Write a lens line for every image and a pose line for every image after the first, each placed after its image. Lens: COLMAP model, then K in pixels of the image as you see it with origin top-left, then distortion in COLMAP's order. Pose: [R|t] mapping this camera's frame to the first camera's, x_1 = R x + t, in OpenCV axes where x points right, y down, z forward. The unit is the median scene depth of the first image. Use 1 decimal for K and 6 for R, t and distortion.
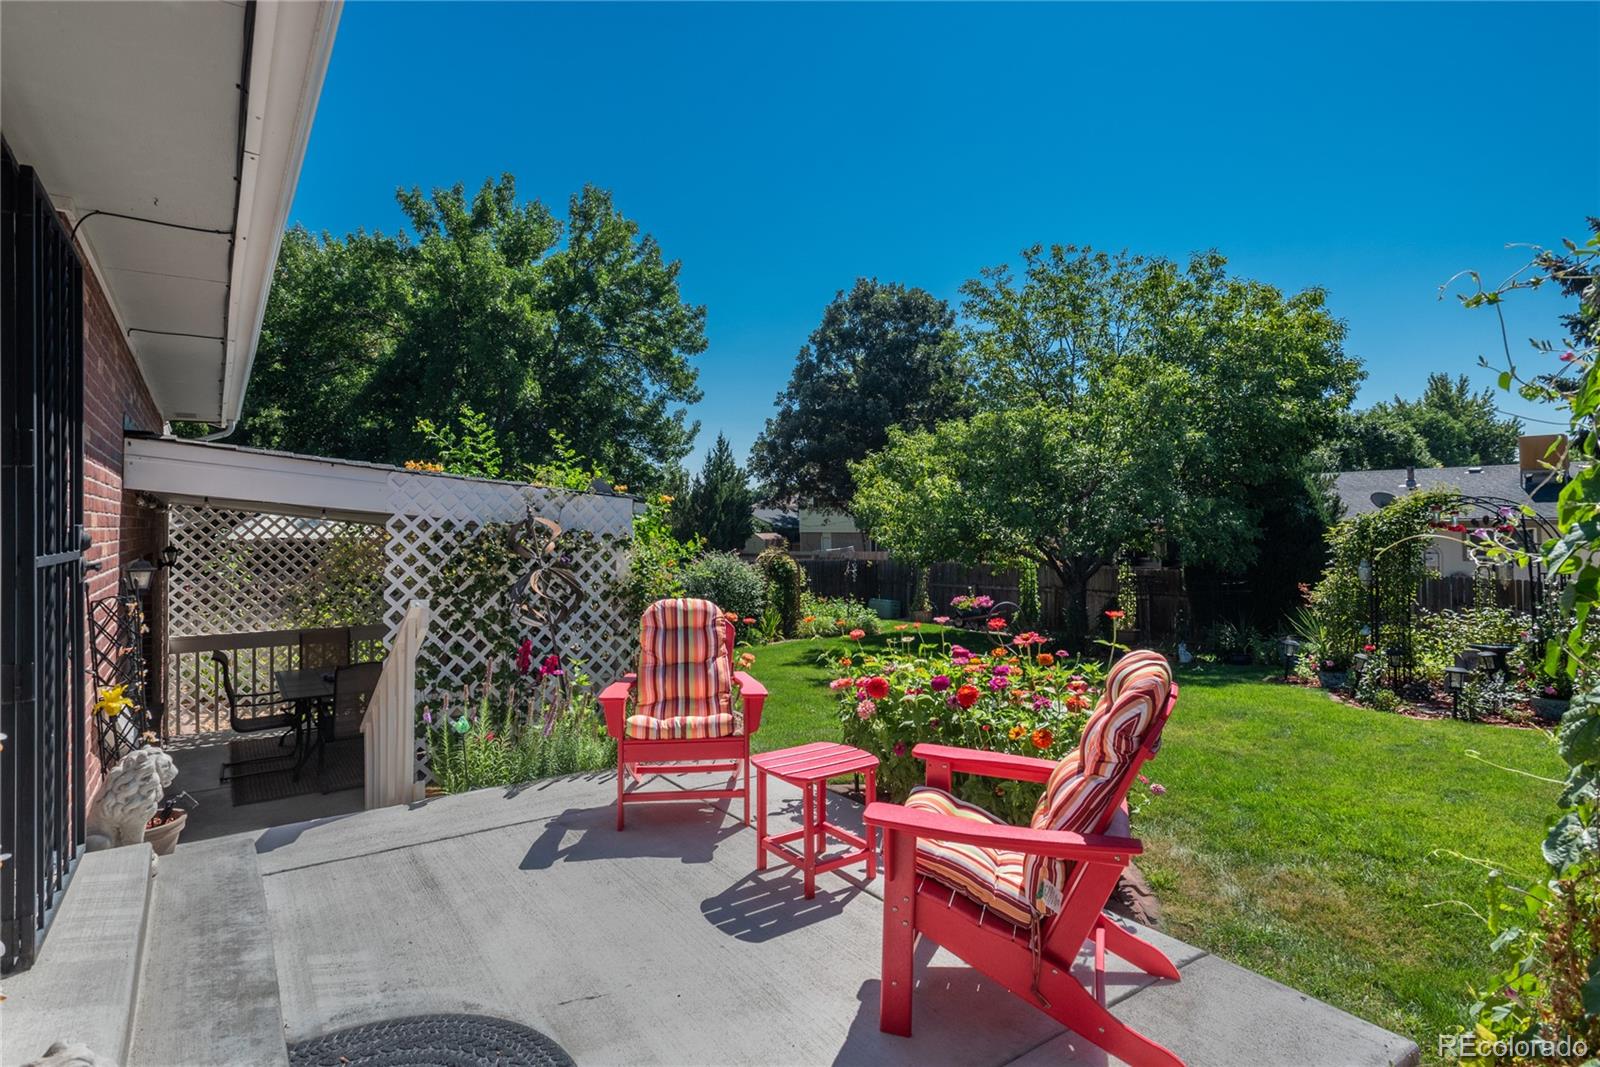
lens RADIAL K [[770.3, 0, 803.3], [0, 770.3, 520.0], [0, 0, 1]] dist [0.010852, -0.000055]
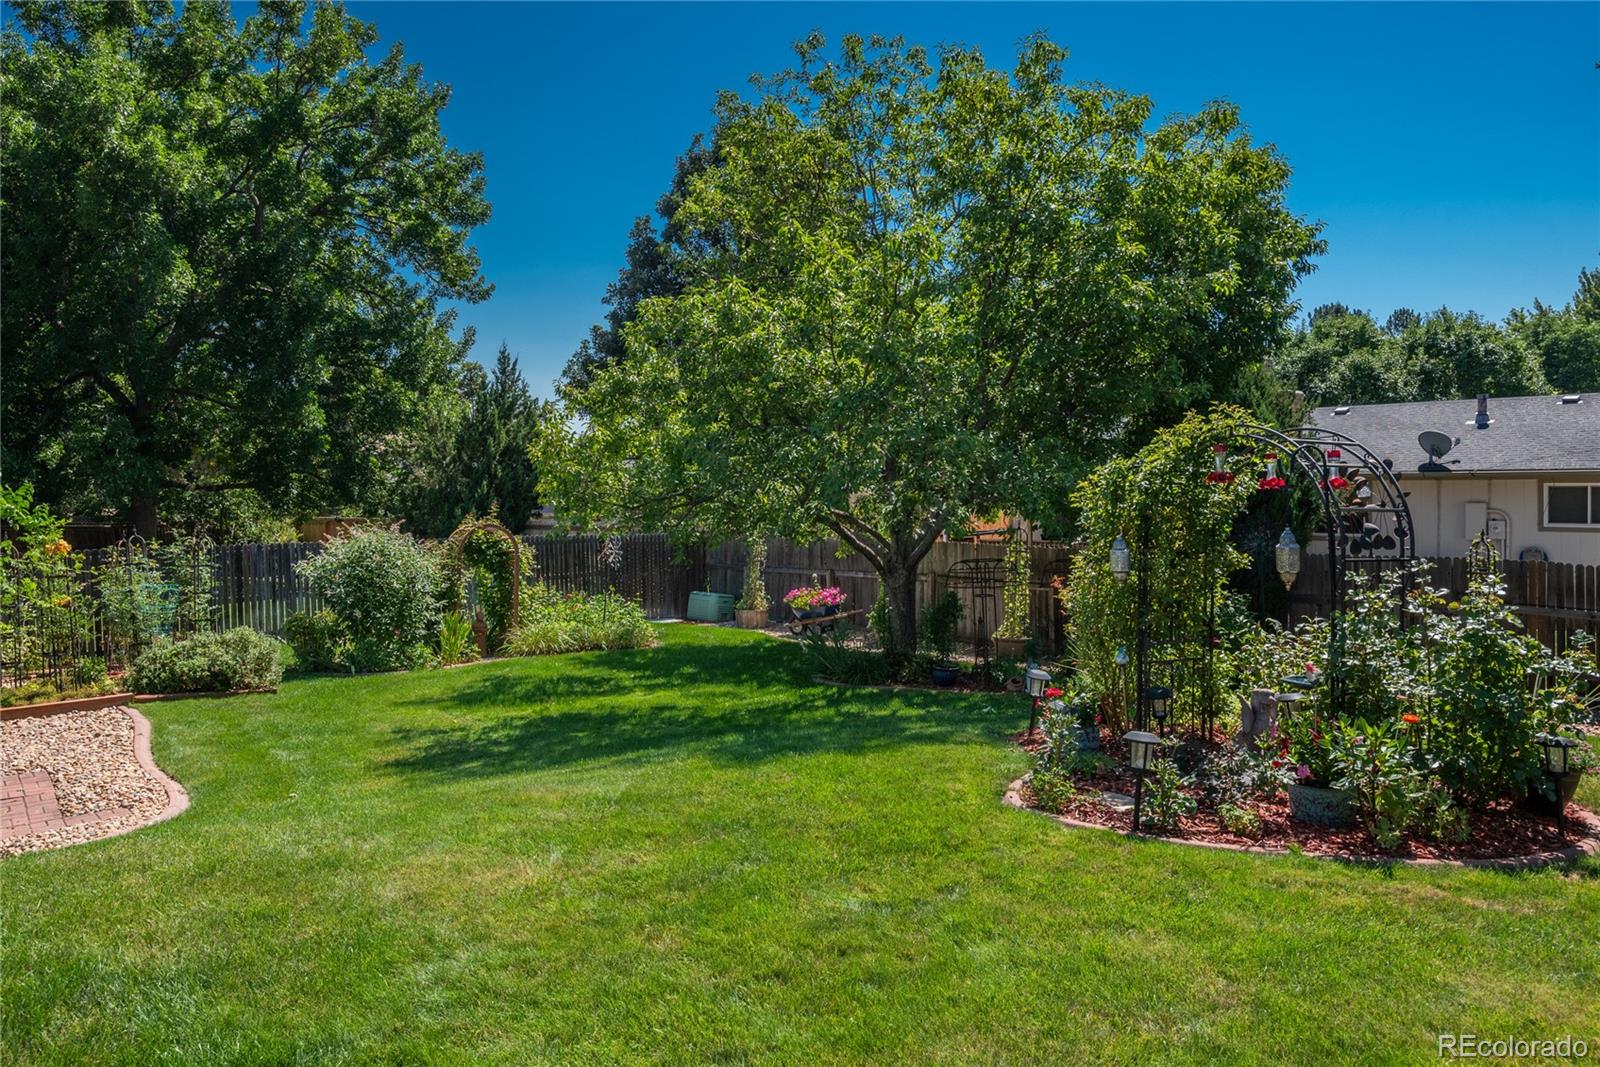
lens RADIAL K [[1073.9, 0, 800.0], [0, 1073.9, 533.5], [0, 0, 1]] dist [0.016187, -0.003230]
pose [[0.998972, -0.006645, 0.044846, 0.103021], [0.004240, 0.998558, 0.053507, 0.001049], [-0.045137, -0.053262, 0.997560, 0.045008]]
